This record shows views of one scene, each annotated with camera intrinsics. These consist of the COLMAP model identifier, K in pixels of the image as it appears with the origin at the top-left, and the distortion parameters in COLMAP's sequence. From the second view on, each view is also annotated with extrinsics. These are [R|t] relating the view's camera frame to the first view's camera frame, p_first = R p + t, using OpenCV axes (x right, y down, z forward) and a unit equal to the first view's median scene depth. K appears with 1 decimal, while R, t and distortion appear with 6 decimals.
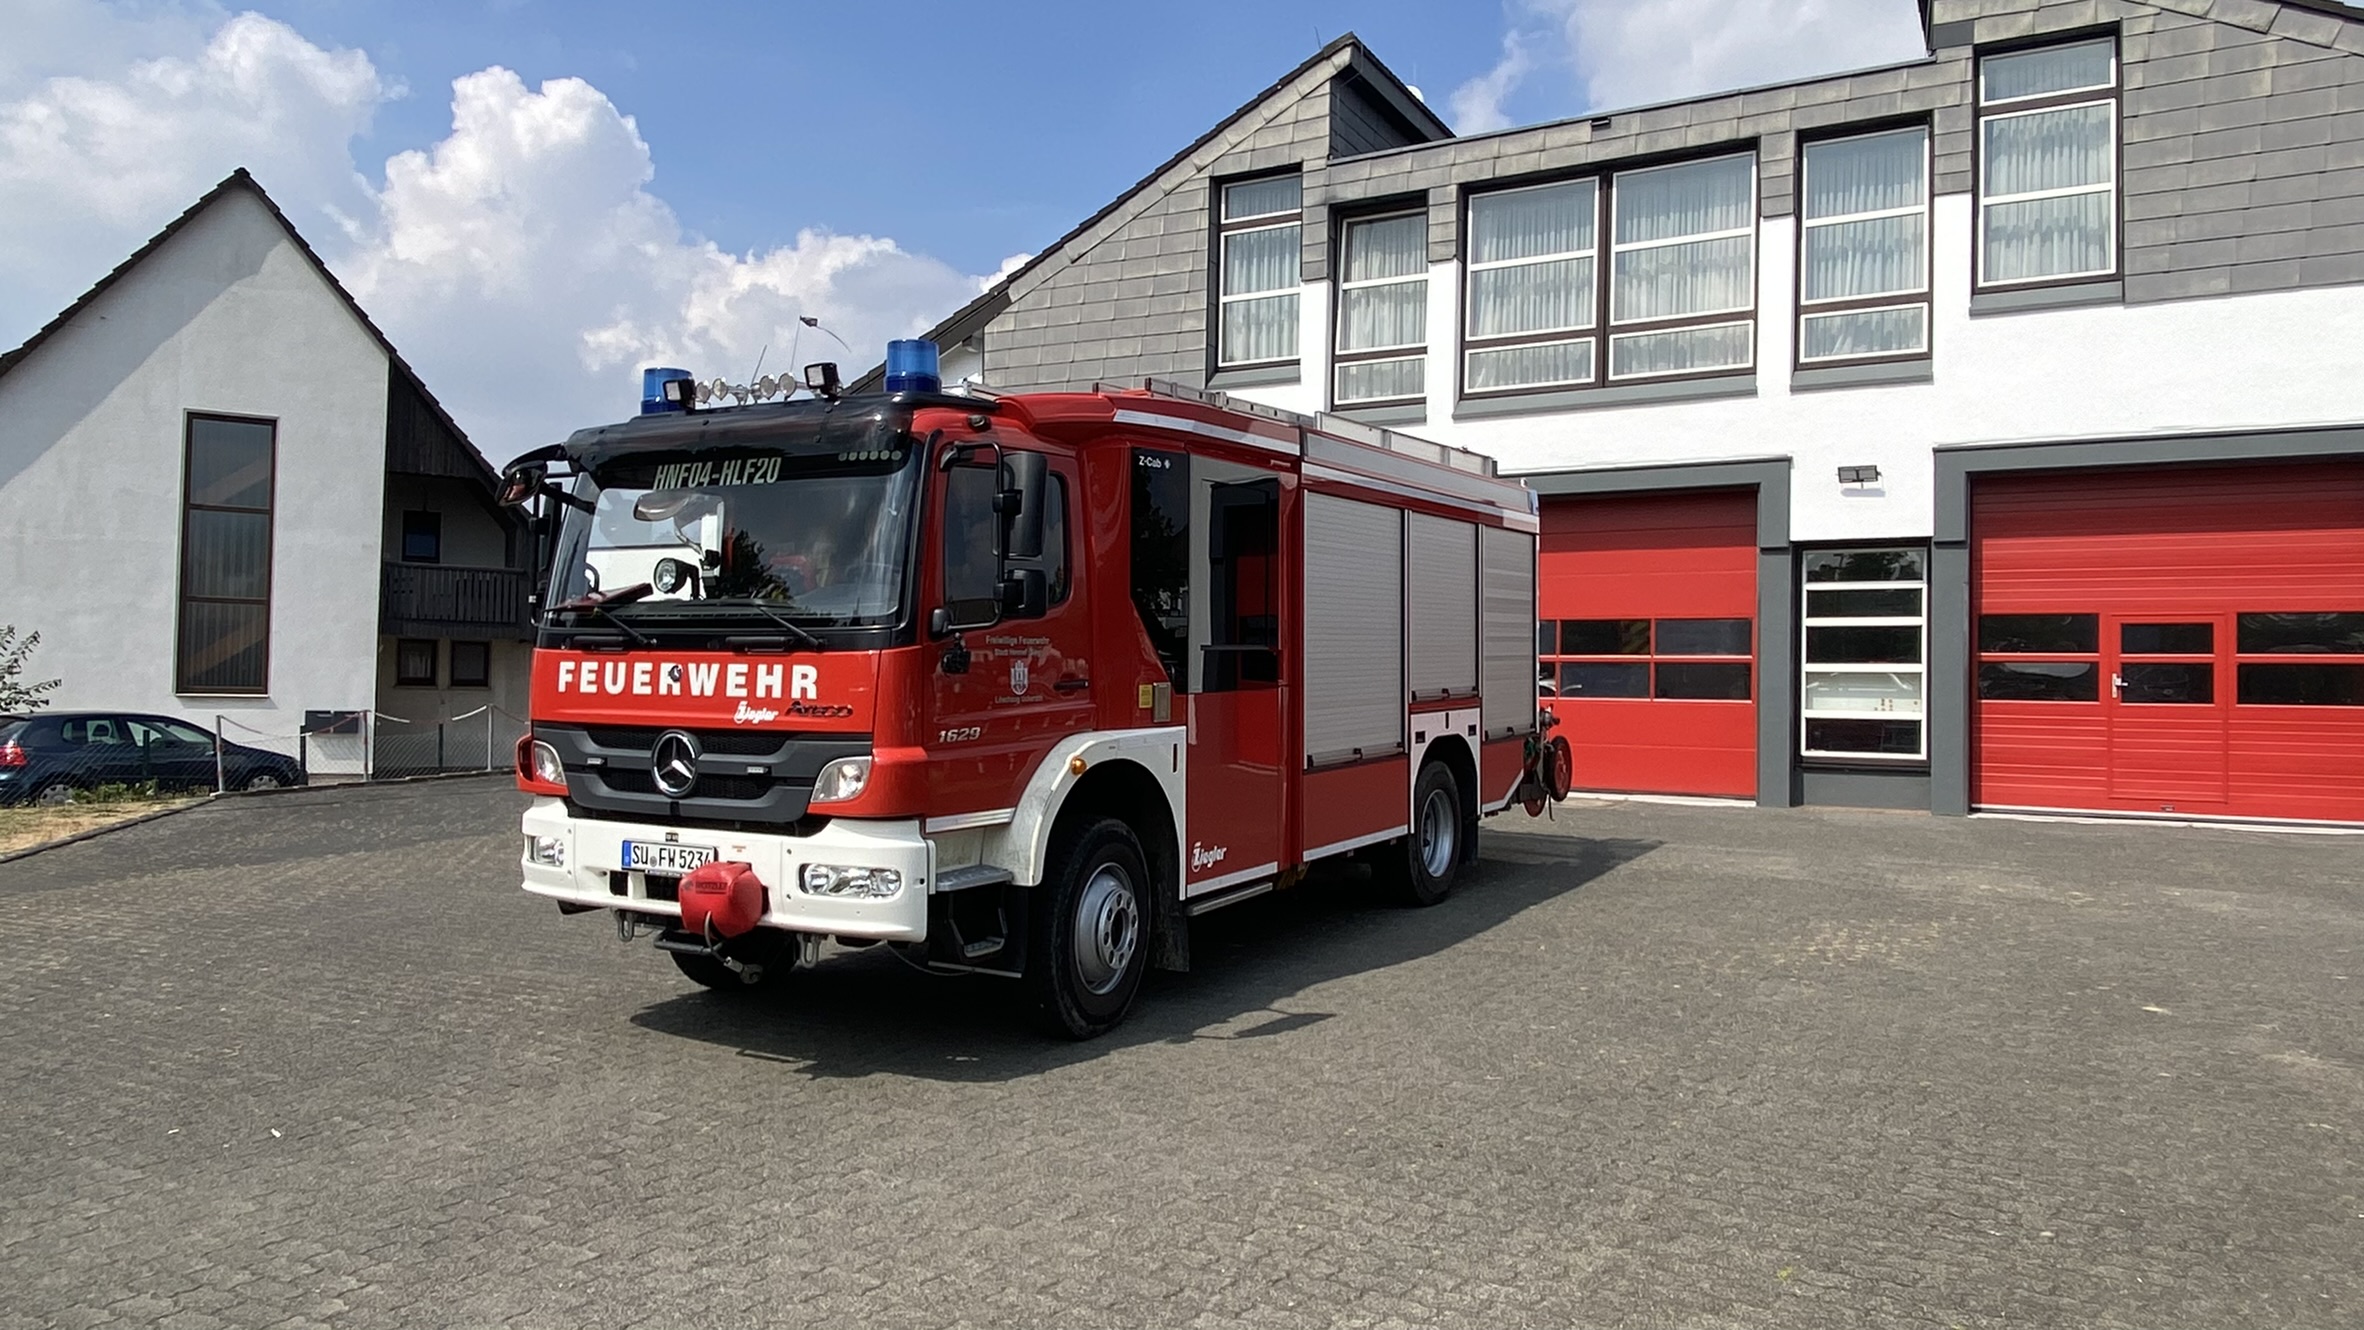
lens RADIAL K [[1574.3, 0, 1148.1], [0, 1574.3, 652.4], [0, 0, 1]] dist [0.105233, -0.152341]
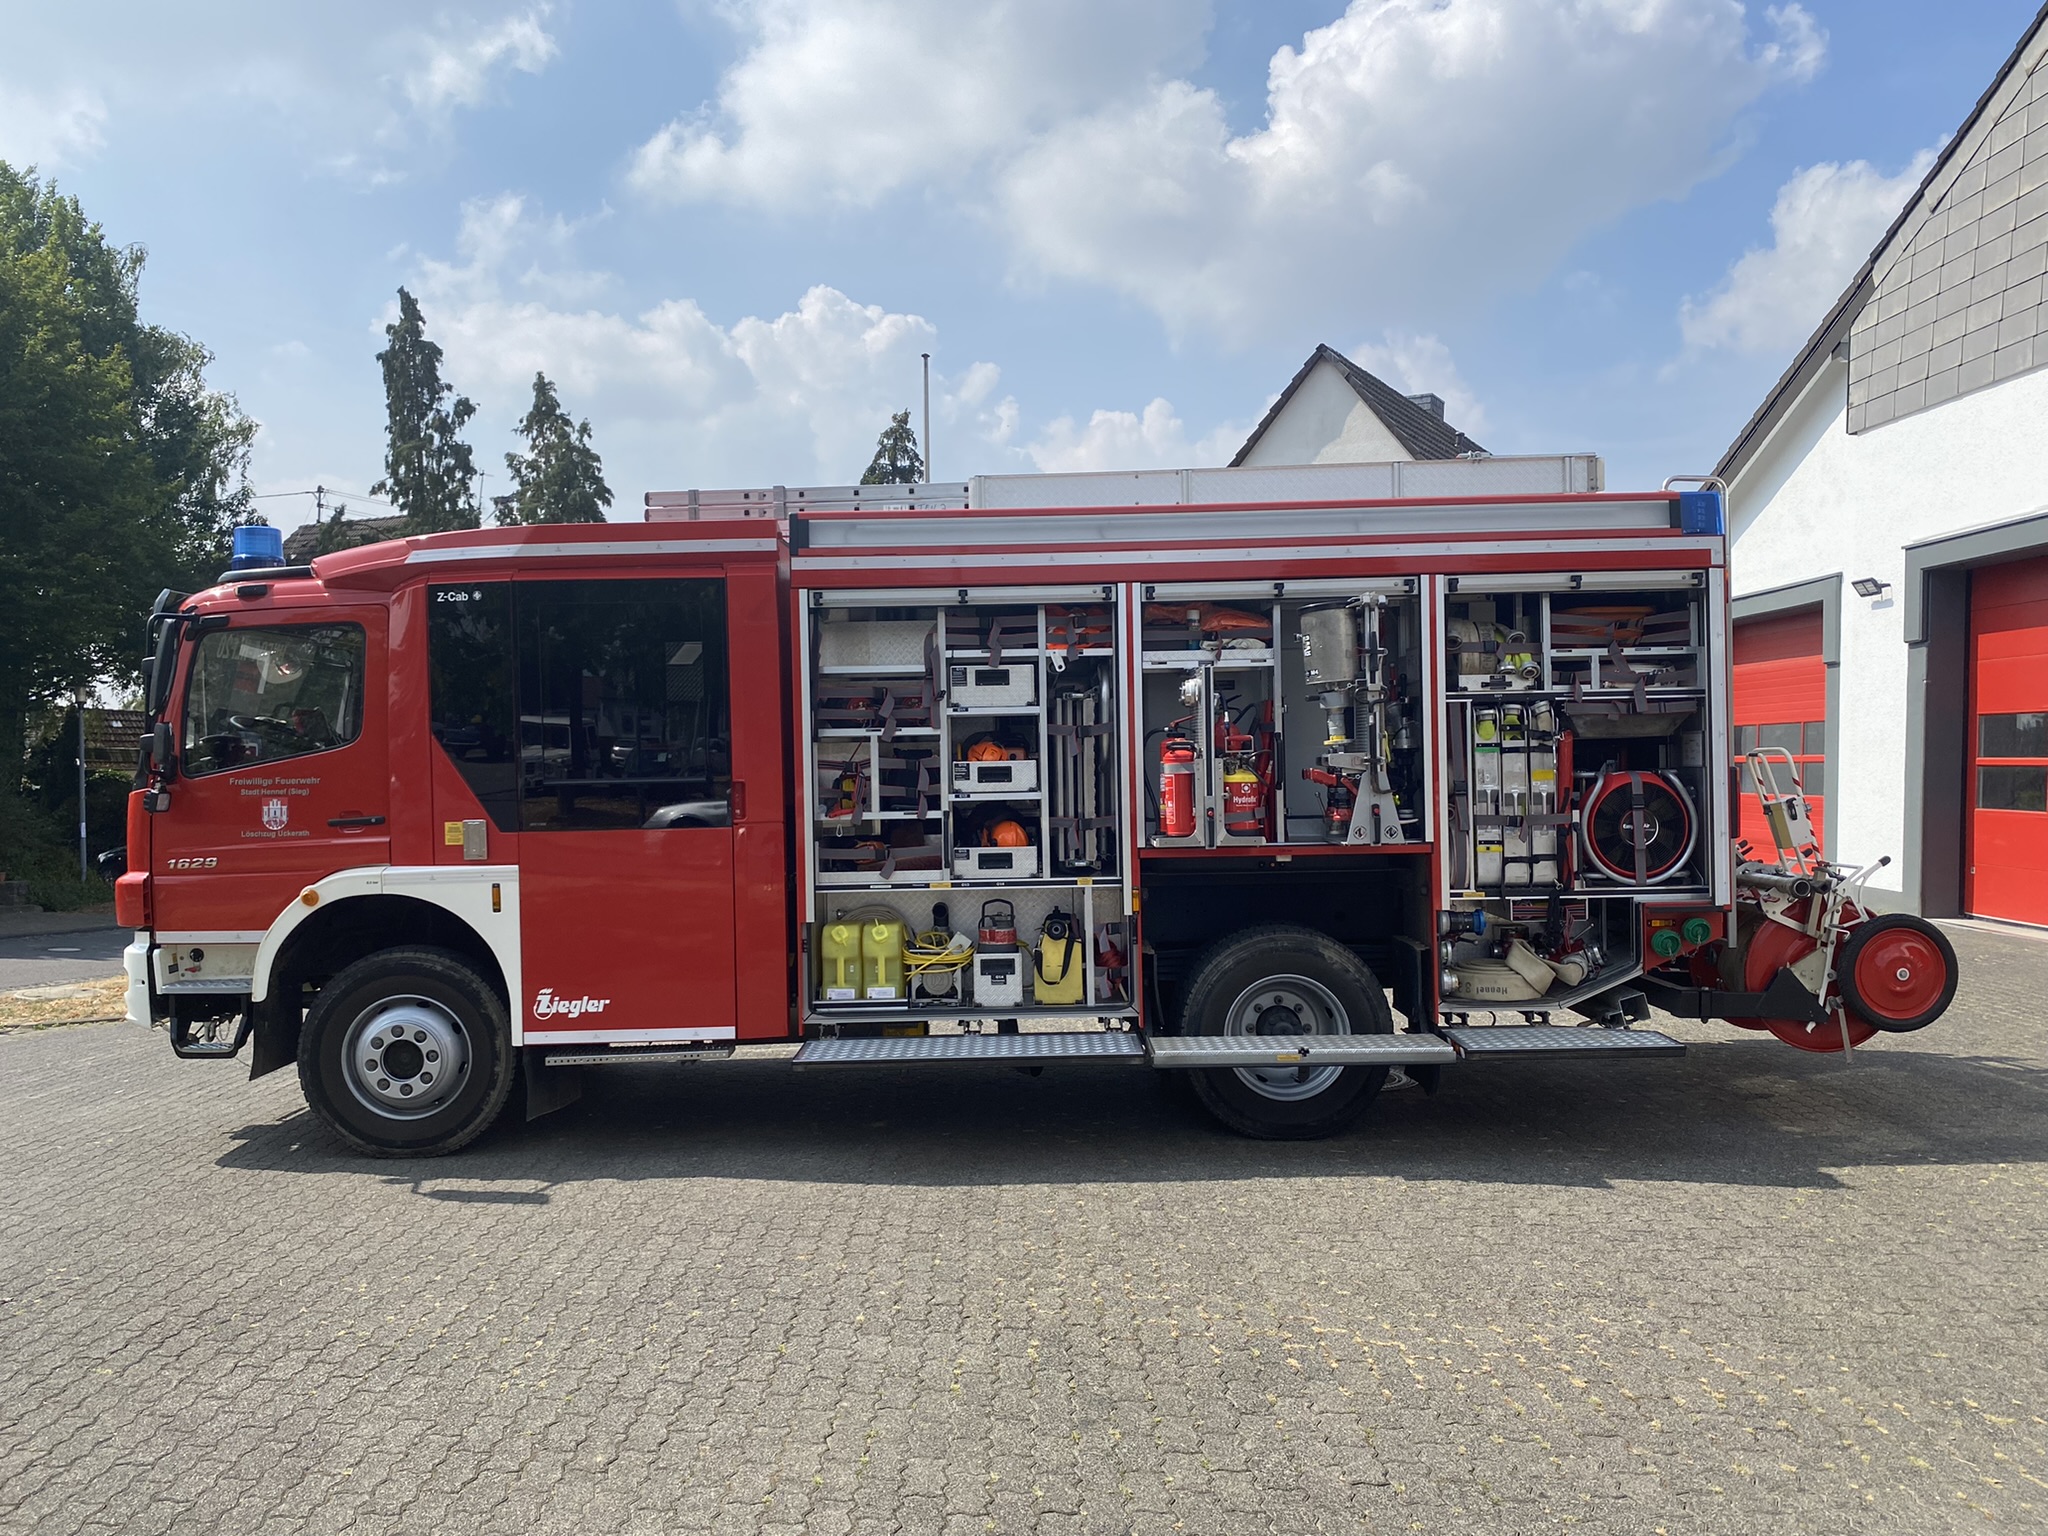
lens RADIAL K [[1562.1, 0, 1022.8], [0, 1562.1, 767.6], [0, 0, 1]] dist [0.015365, -0.012813]
pose [[0.510583, -0.005191, -0.859813, 0.495213], [0.017074, 0.999846, 0.004103, -0.005601], [0.859659, -0.016775, 0.510593, 0.387717]]
